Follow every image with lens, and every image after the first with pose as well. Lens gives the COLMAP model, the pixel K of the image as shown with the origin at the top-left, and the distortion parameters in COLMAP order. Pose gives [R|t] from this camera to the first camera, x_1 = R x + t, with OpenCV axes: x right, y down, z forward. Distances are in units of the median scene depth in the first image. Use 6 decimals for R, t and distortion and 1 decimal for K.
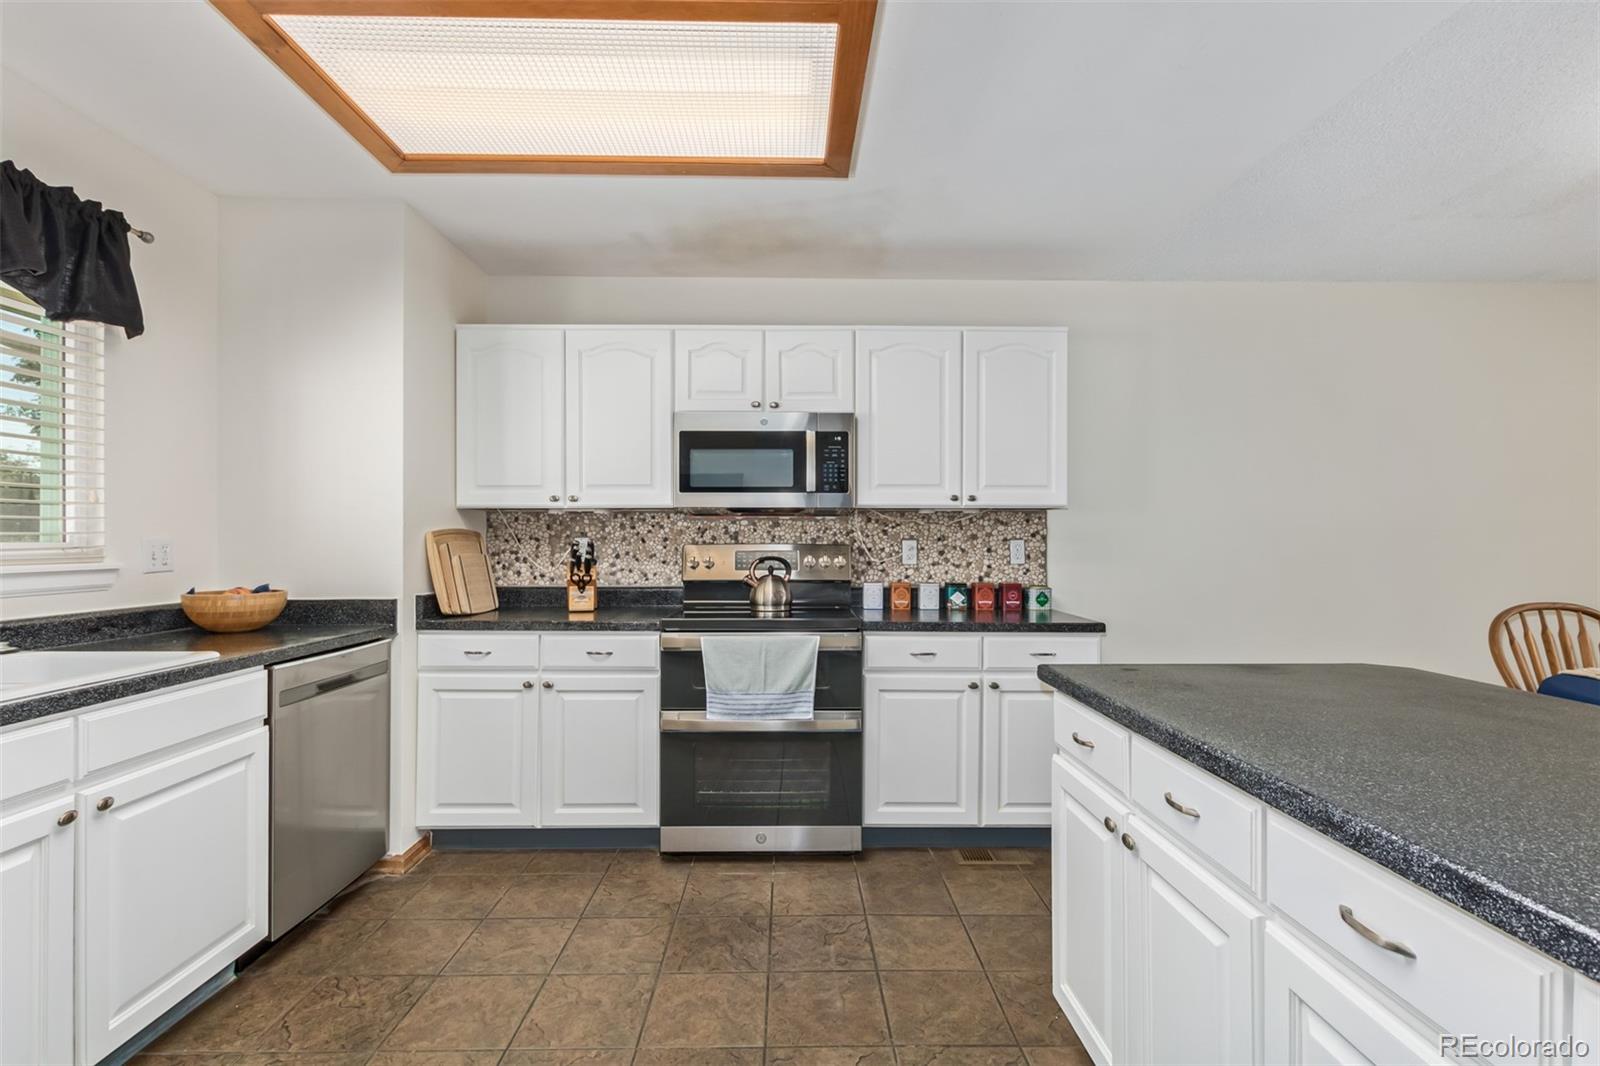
lens RADIAL K [[727.9, 0, 799.0], [0, 727.9, 536.6], [0, 0, 1]] dist [0.011352, -0.002506]
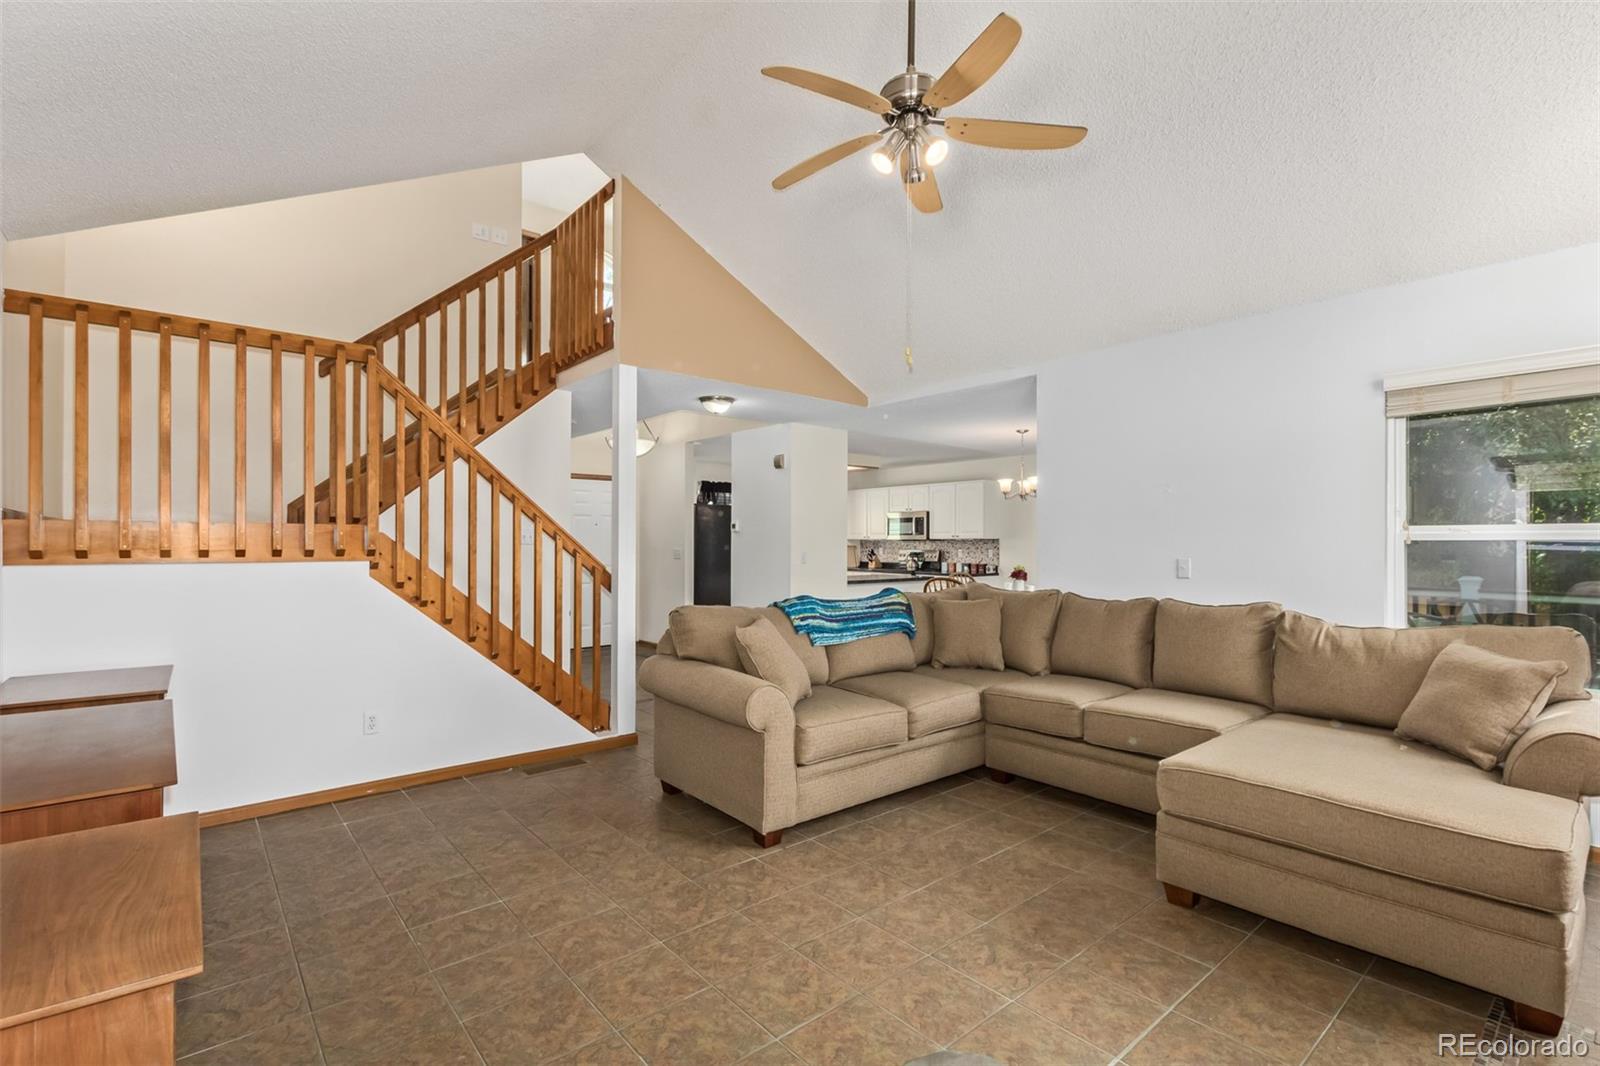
lens RADIAL K [[727.9, 0, 801.0], [0, 727.9, 541.8], [0, 0, 1]] dist [0.011352, -0.002506]
pose [[0.629141, -0.002353, -0.777287, 2.100671], [-0.002158, 0.999986, -0.004774, -0.009274], [0.777288, 0.004681, 0.629128, -1.418870]]
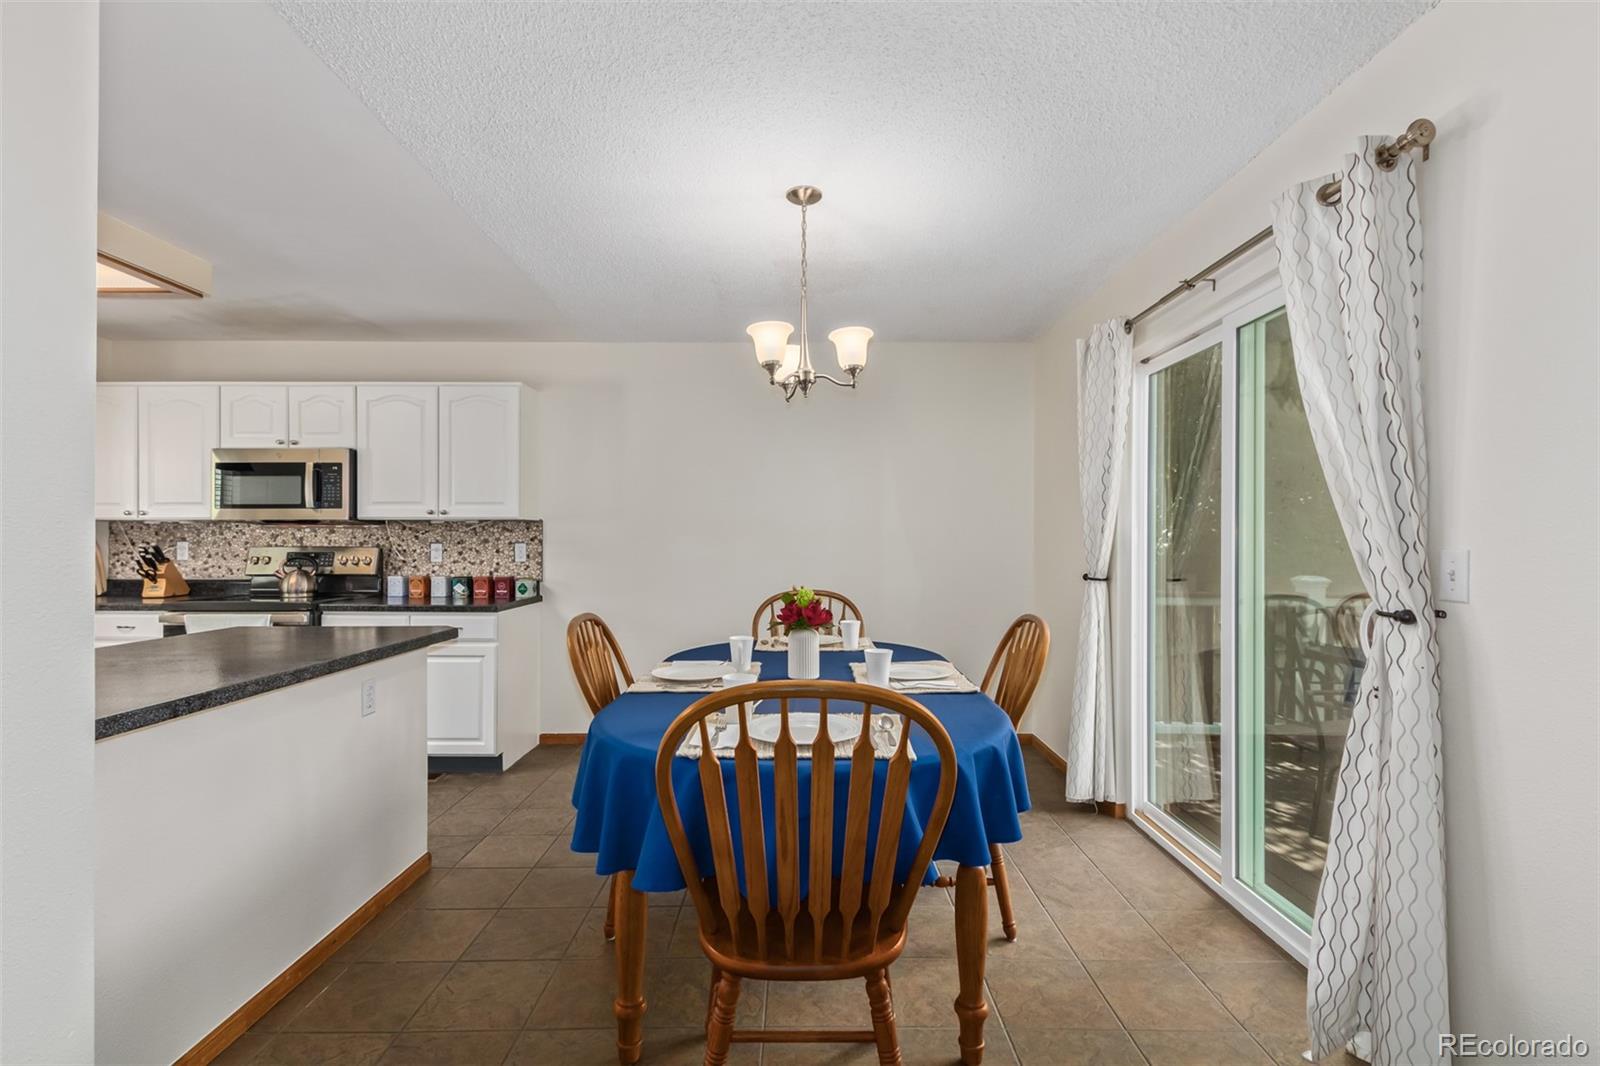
lens RADIAL K [[727.9, 0, 801.4], [0, 727.9, 537.2], [0, 0, 1]] dist [0.011352, -0.002506]
pose [[0.999745, -0.000472, -0.022573, 0.839928], [0.000522, 0.999997, 0.002222, -0.009007], [0.022572, -0.002233, 0.999743, -0.287042]]
